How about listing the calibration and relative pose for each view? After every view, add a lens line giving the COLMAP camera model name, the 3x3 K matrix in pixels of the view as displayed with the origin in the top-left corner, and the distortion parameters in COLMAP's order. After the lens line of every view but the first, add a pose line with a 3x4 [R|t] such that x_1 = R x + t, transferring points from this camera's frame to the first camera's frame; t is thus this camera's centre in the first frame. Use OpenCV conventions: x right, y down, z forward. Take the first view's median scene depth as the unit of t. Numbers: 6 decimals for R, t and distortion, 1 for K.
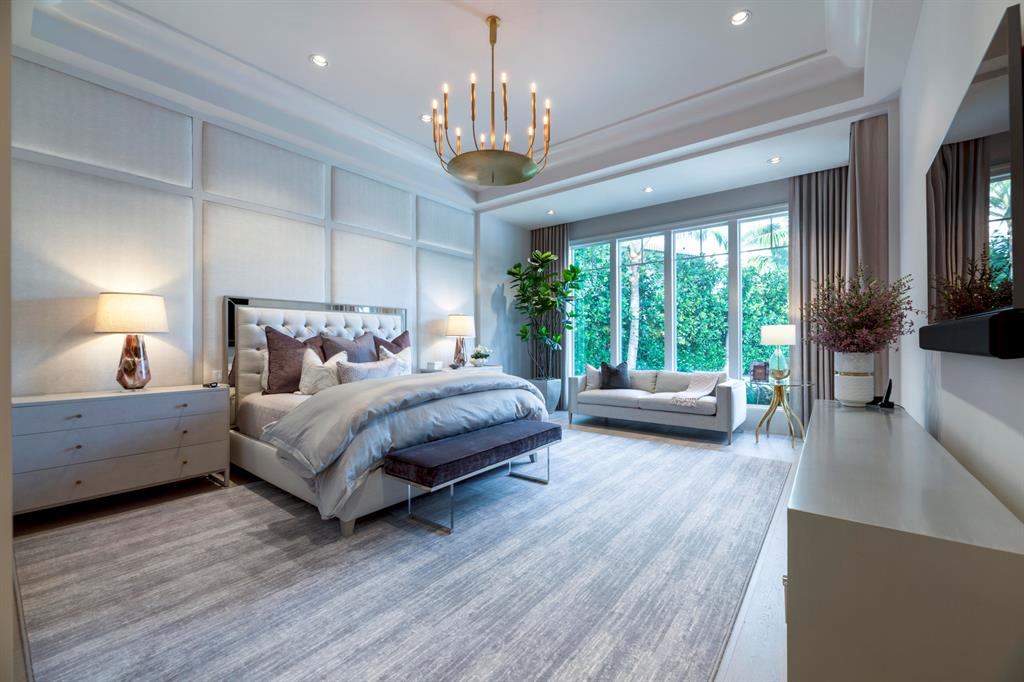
lens RADIAL K [[415.7, 0, 517.2], [0, 415.7, 342.1], [0, 0, 1]] dist [0.007218, -0.000934]
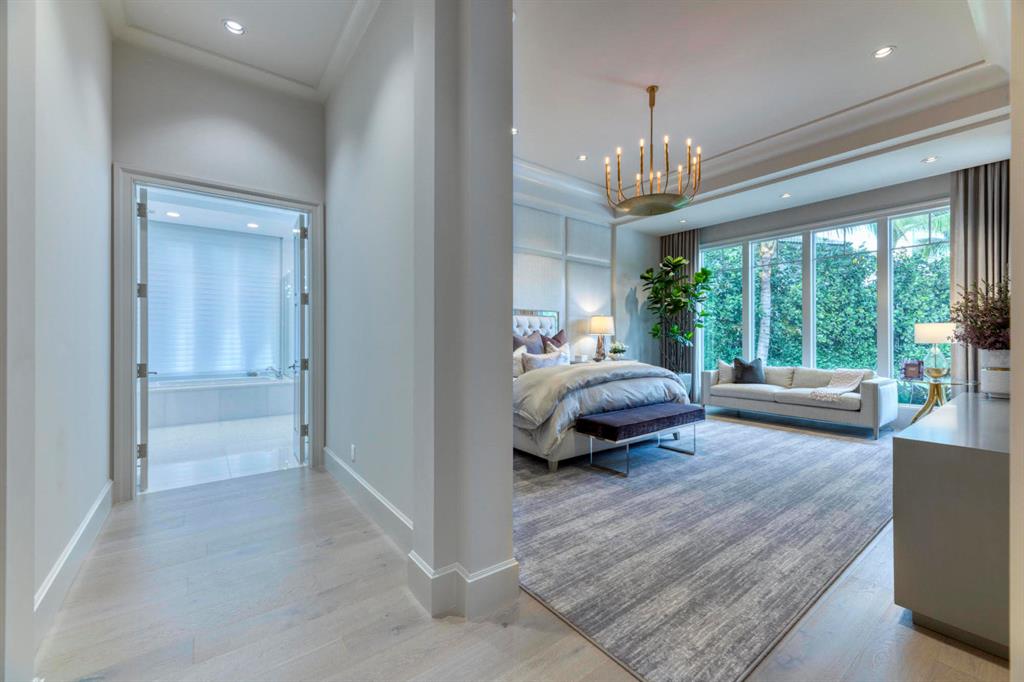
lens RADIAL K [[415.7, 0, 509.6], [0, 415.7, 338.1], [0, 0, 1]] dist [0.007218, -0.000934]
pose [[0.964744, 0.004176, -0.263158, -0.097596], [-0.004764, 0.999987, -0.001594, 0.000930], [0.263148, 0.002792, 0.964751, -0.246870]]
